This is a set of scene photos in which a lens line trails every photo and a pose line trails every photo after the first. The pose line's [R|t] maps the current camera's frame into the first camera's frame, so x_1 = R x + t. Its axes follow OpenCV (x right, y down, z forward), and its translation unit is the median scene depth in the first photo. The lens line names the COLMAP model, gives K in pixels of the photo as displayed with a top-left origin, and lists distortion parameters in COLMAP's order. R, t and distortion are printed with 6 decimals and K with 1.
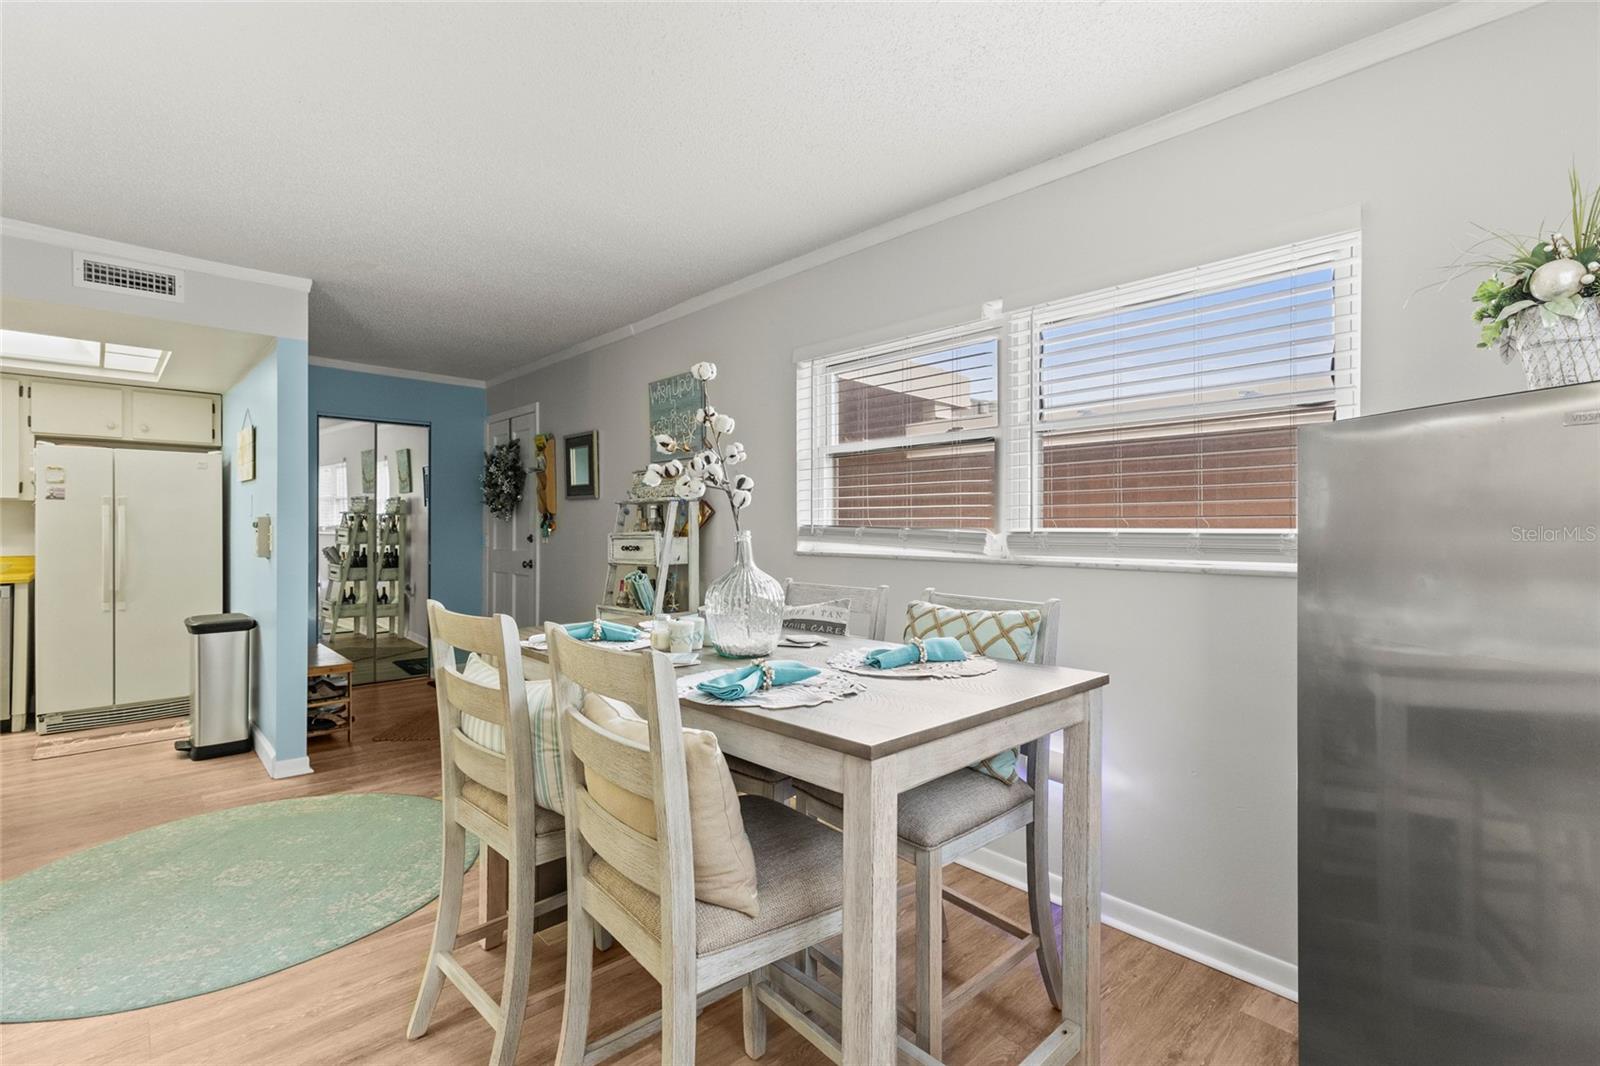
lens RADIAL K [[725.5, 0, 800.9], [0, 725.5, 525.5], [0, 0, 1]] dist [0.004793, -0.001113]
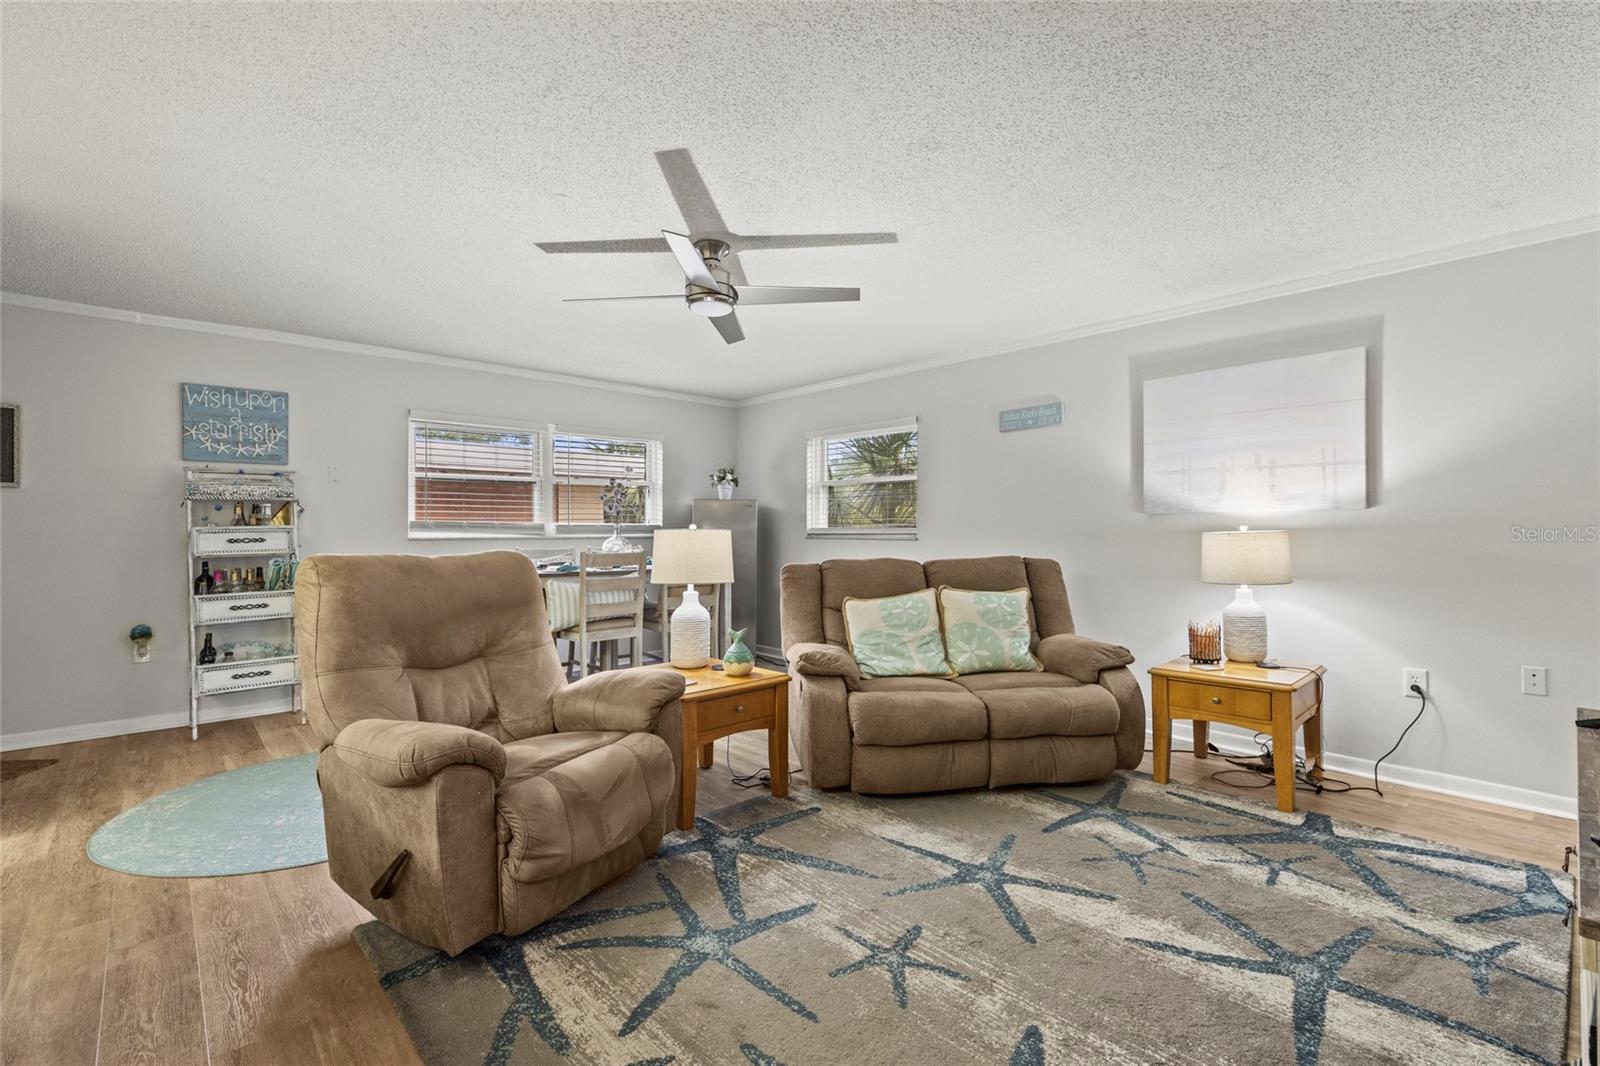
lens RADIAL K [[725.5, 0, 805.6], [0, 725.5, 528.8], [0, 0, 1]] dist [0.004793, -0.001113]
pose [[0.008504, 0.000996, 0.999963, -1.535496], [0.005577, 0.999984, -0.001043, 0.021878], [-0.999948, 0.005585, 0.008498, 0.130432]]
